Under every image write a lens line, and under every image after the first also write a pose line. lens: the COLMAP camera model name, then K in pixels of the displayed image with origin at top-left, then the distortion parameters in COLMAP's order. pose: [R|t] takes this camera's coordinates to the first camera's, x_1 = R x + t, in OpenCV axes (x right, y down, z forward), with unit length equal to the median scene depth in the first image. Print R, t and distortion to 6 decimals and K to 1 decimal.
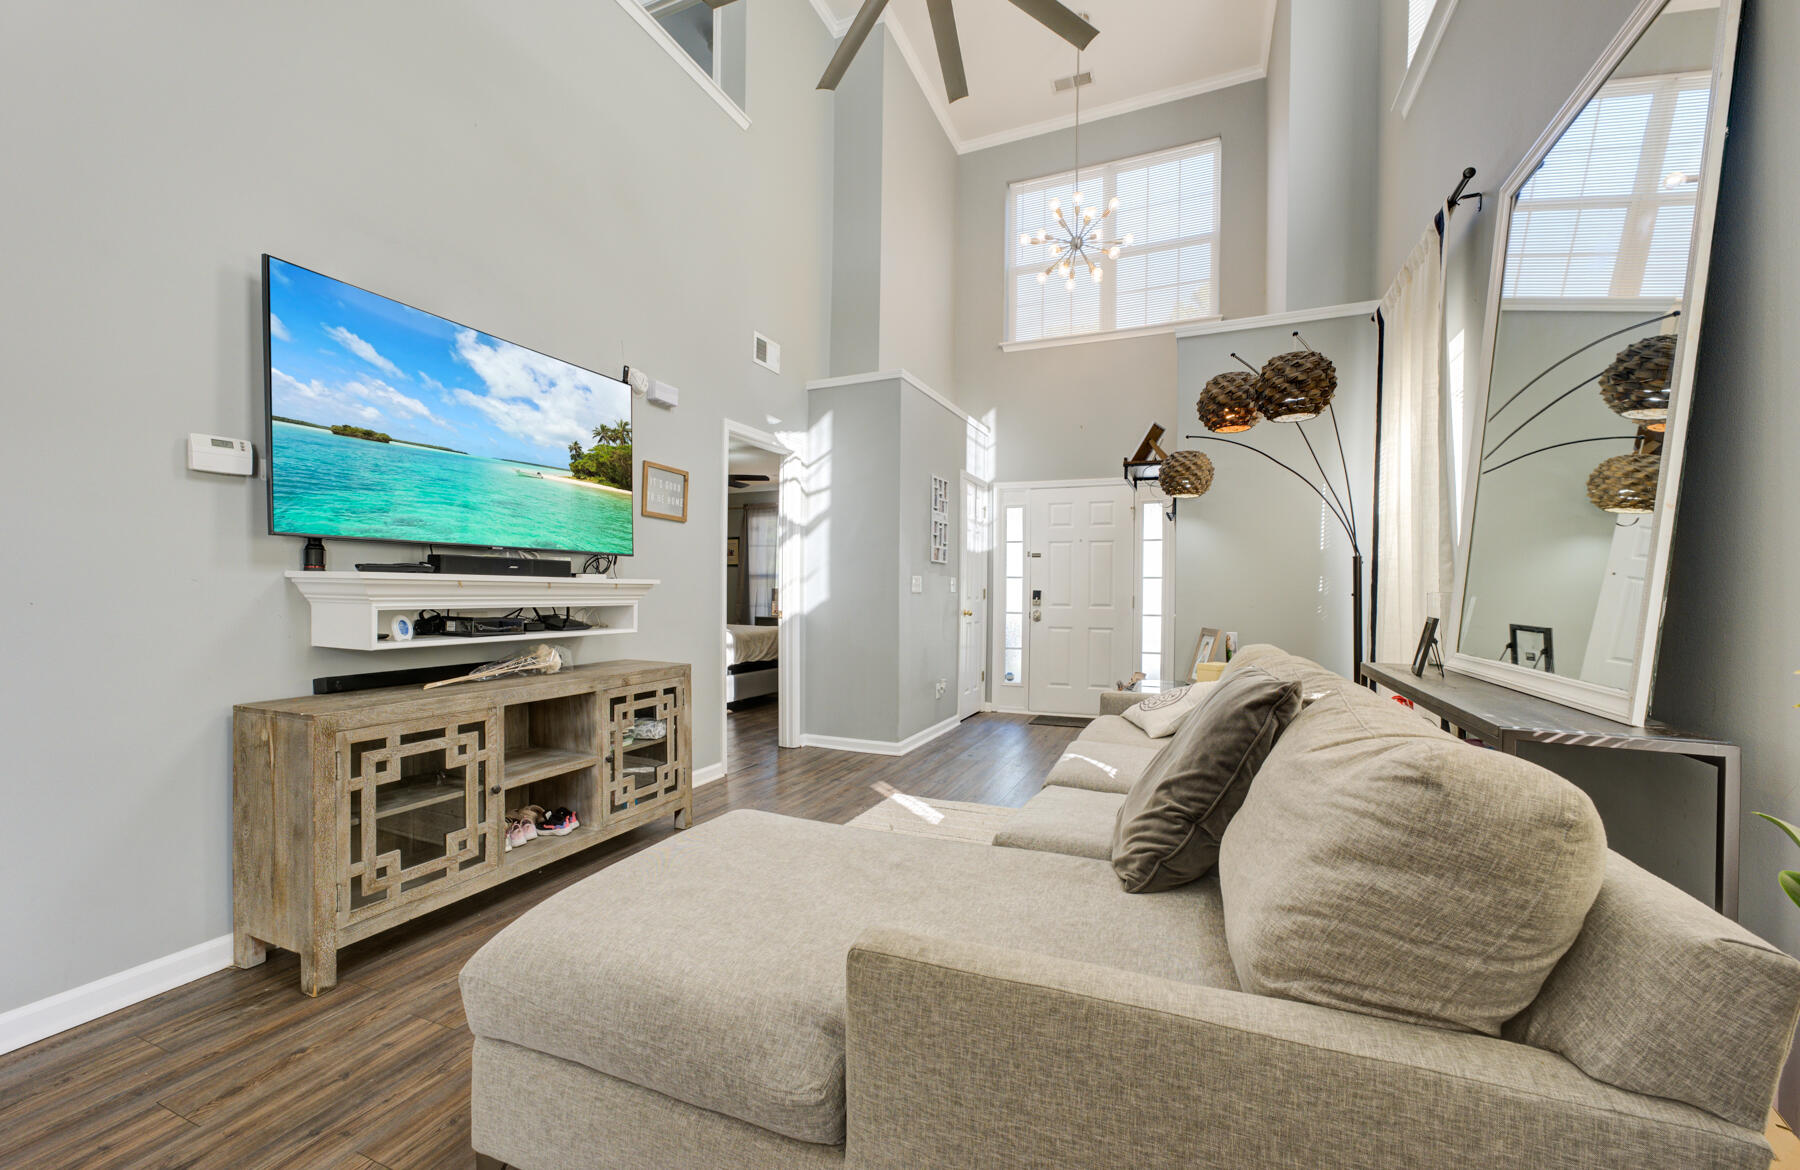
lens RADIAL K [[718.4, 0, 898.8], [0, 718.4, 592.9], [0, 0, 1]] dist [-0.003229, 0.001691]
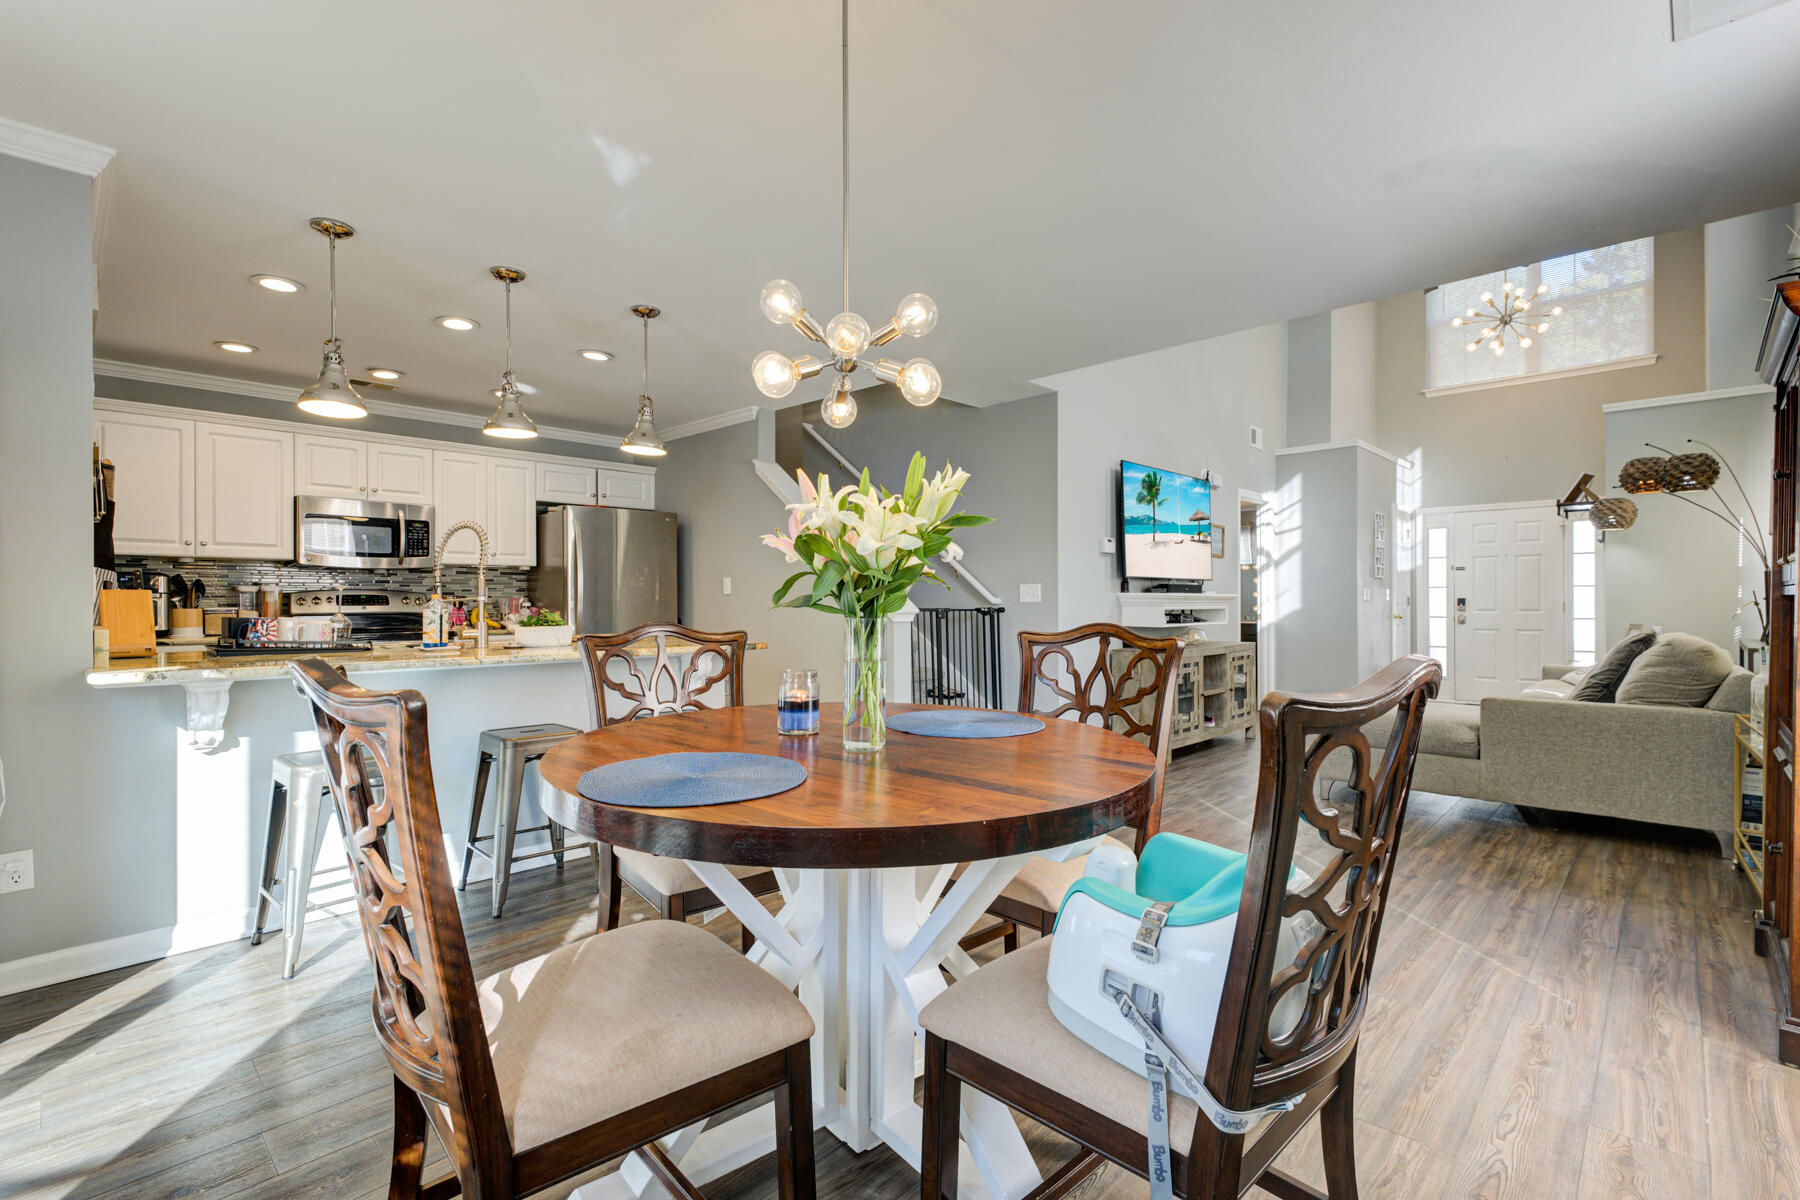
lens RADIAL K [[811.9, 0, 895.4], [0, 811.9, 600.2], [0, 0, 1]] dist [0.001197, -0.001277]
pose [[0.934604, -0.010480, -0.355534, -0.293501], [0.008440, 0.999938, -0.007289, 0.001969], [0.355589, 0.003811, 0.934635, -0.827508]]
